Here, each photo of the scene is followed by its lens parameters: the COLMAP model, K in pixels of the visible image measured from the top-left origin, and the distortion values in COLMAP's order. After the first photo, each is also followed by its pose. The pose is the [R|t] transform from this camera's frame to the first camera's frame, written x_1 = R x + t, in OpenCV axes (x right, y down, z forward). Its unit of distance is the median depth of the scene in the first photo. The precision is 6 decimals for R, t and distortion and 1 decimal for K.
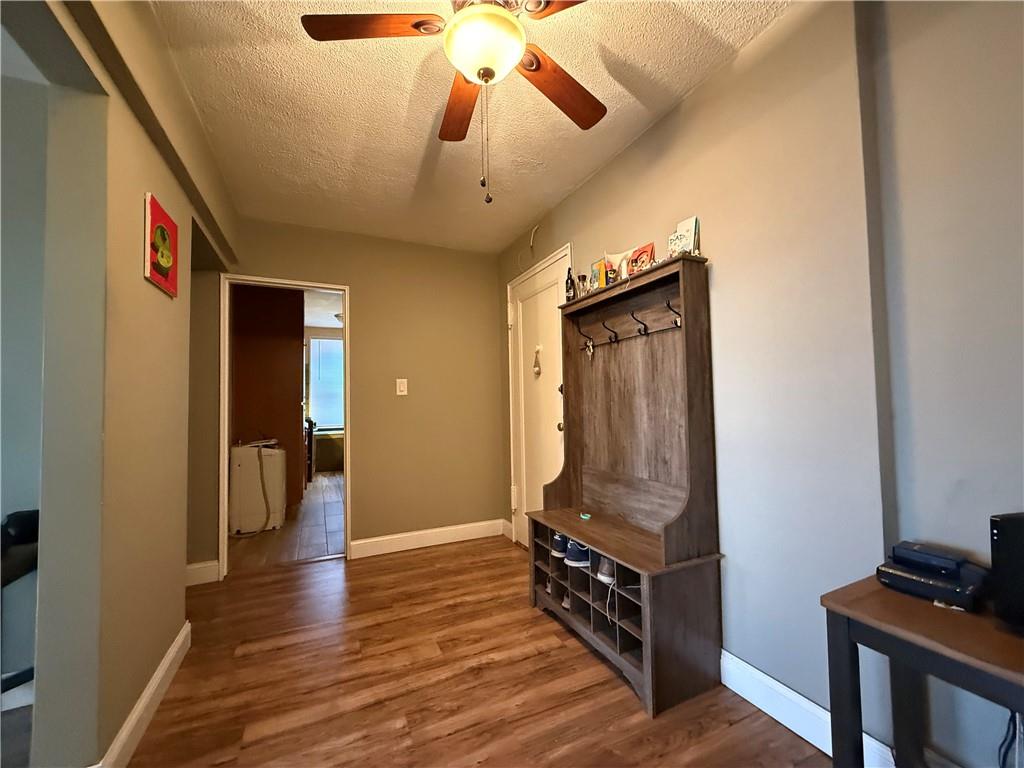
lens RADIAL K [[407.6, 0, 510.8], [0, 407.6, 386.9], [0, 0, 1]] dist [0.001534, -0.001014]
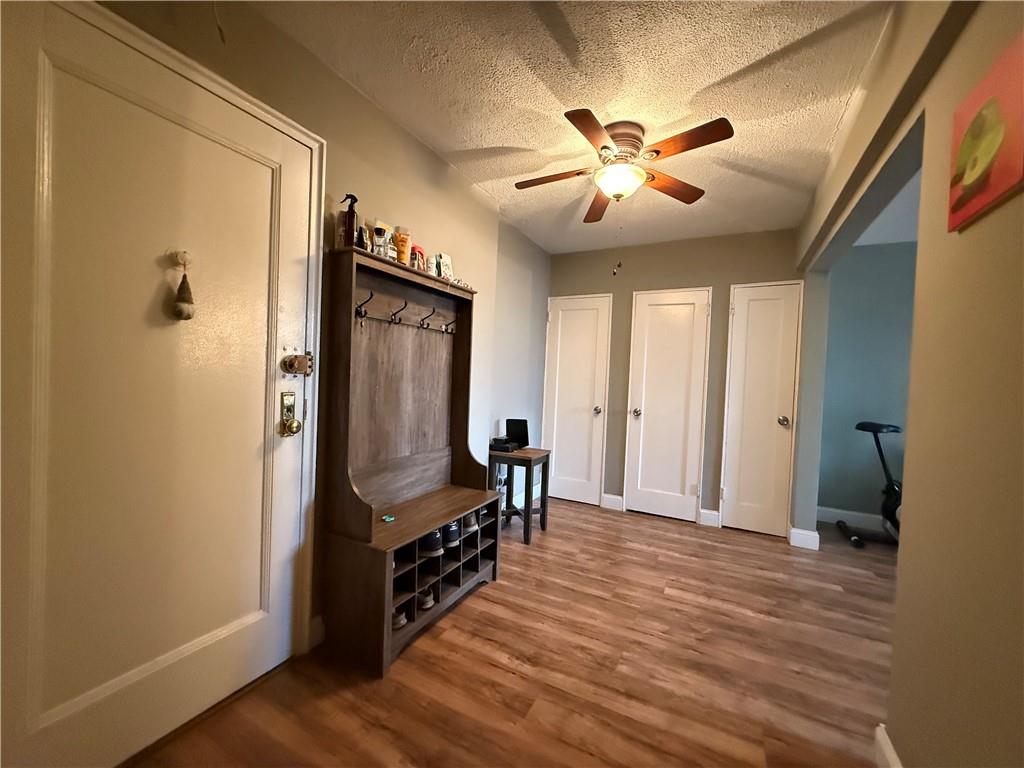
lens RADIAL K [[407.6, 0, 512.7], [0, 407.6, 385.1], [0, 0, 1]] dist [0.001534, -0.001014]
pose [[-0.603027, -0.023631, 0.797371, -0.776155], [-0.058890, 0.998152, -0.014956, 0.035905], [-0.795544, -0.055976, -0.603305, 1.559856]]
